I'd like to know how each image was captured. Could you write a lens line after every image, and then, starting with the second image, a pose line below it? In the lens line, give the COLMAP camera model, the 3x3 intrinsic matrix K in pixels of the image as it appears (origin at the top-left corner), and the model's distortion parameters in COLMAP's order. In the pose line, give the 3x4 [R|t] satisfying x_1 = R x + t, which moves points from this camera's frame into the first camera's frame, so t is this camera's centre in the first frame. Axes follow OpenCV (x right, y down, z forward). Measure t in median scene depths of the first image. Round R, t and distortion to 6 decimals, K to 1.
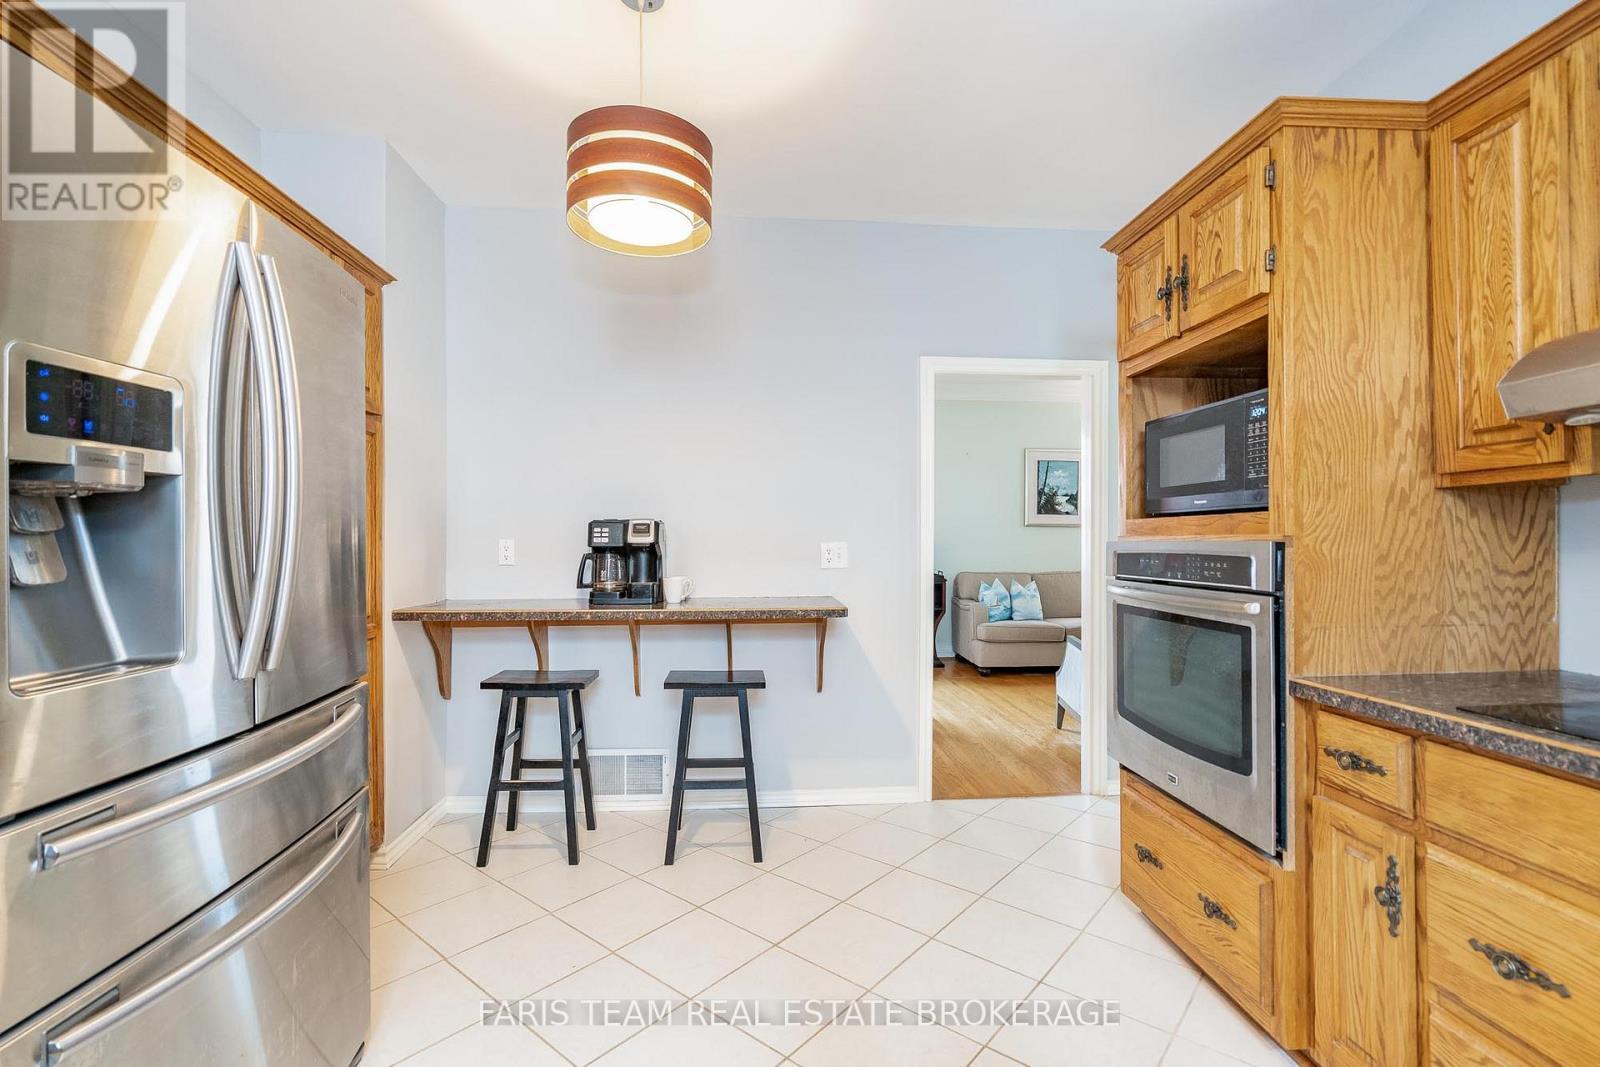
lens RADIAL K [[732.3, 0, 797.6], [0, 732.3, 547.0], [0, 0, 1]] dist [-0.001613, 0.000229]
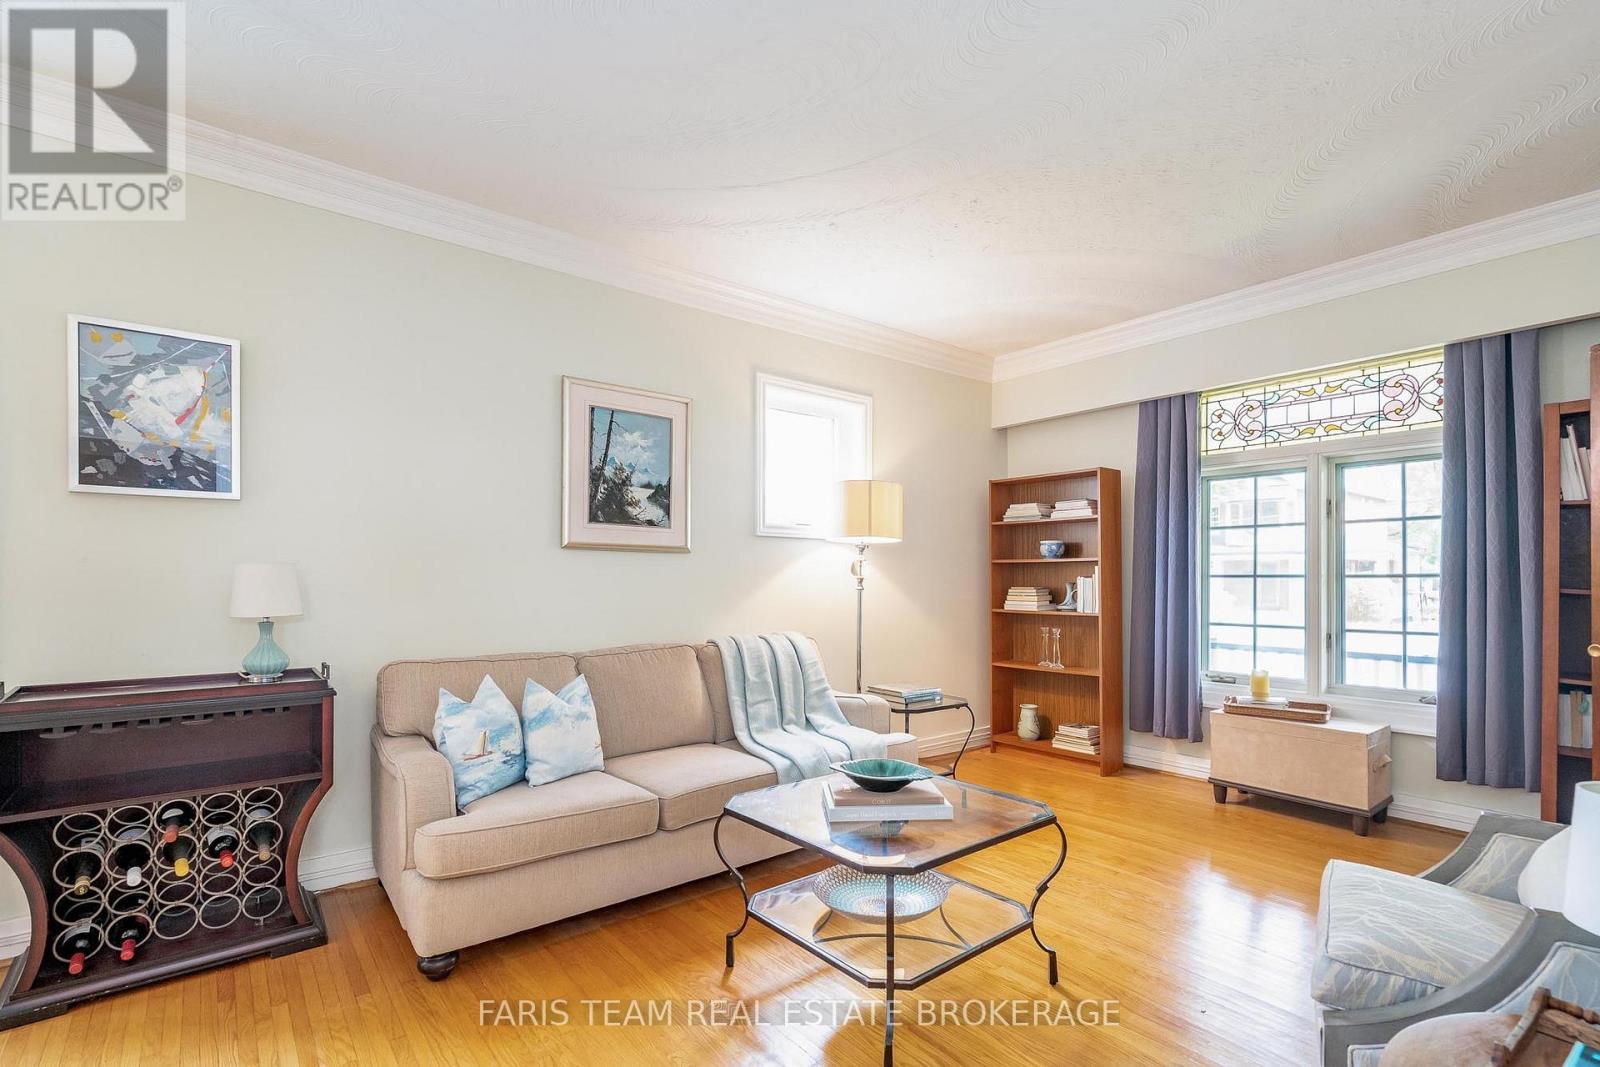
lens RADIAL K [[754.5, 0, 805.1], [0, 754.5, 574.6], [0, 0, 1]] dist [0.000476, 0.000079]
pose [[0.825510, 0.004749, 0.564367, 0.172094], [0.002392, 0.999926, -0.011913, -0.005977], [-0.564382, 0.011185, 0.825438, 0.532531]]
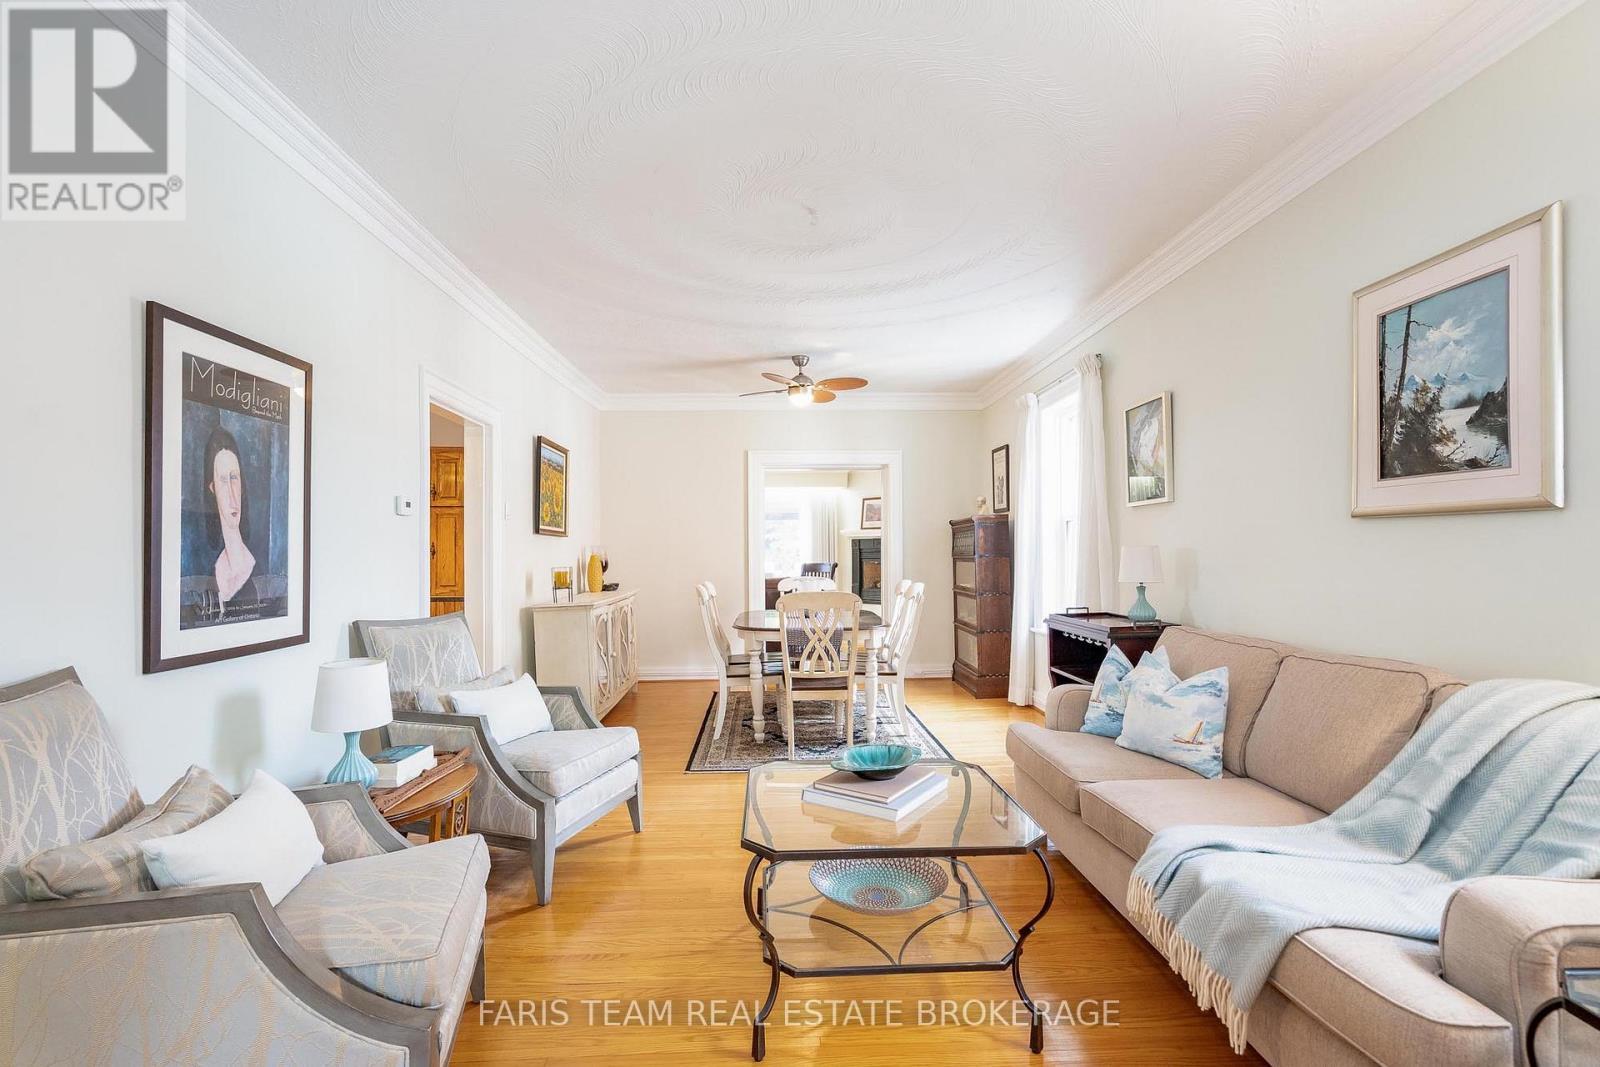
lens RADIAL K [[732.3, 0, 797.6], [0, 732.3, 547.0], [0, 0, 1]] dist [-0.001613, 0.000229]
pose [[-0.049146, -0.005739, -0.998775, 0.667327], [-0.002232, 0.999982, -0.005636, -0.011962], [0.998789, 0.001952, -0.049158, 0.754642]]
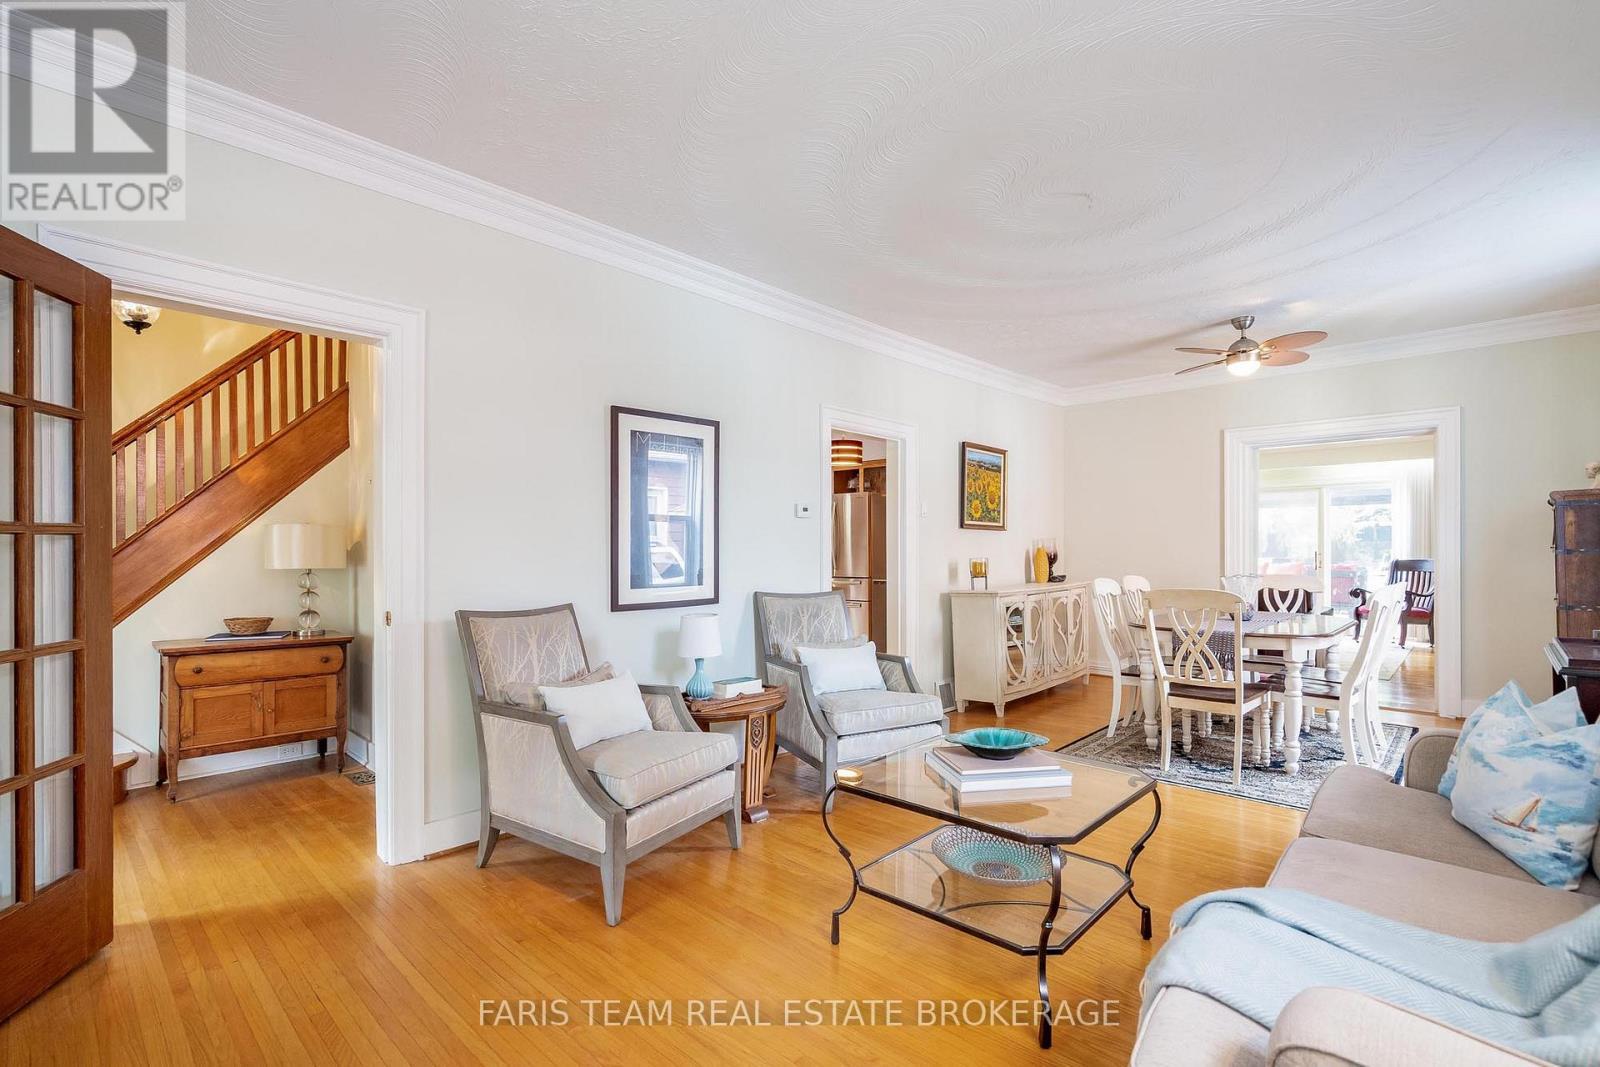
lens RADIAL K [[732.3, 0, 797.6], [0, 732.3, 547.0], [0, 0, 1]] dist [-0.001613, 0.000229]
pose [[-0.748701, 0.003195, -0.662900, 0.641094], [-0.001768, 0.999975, 0.006816, -0.012828], [0.662905, 0.006275, -0.748677, 0.947601]]
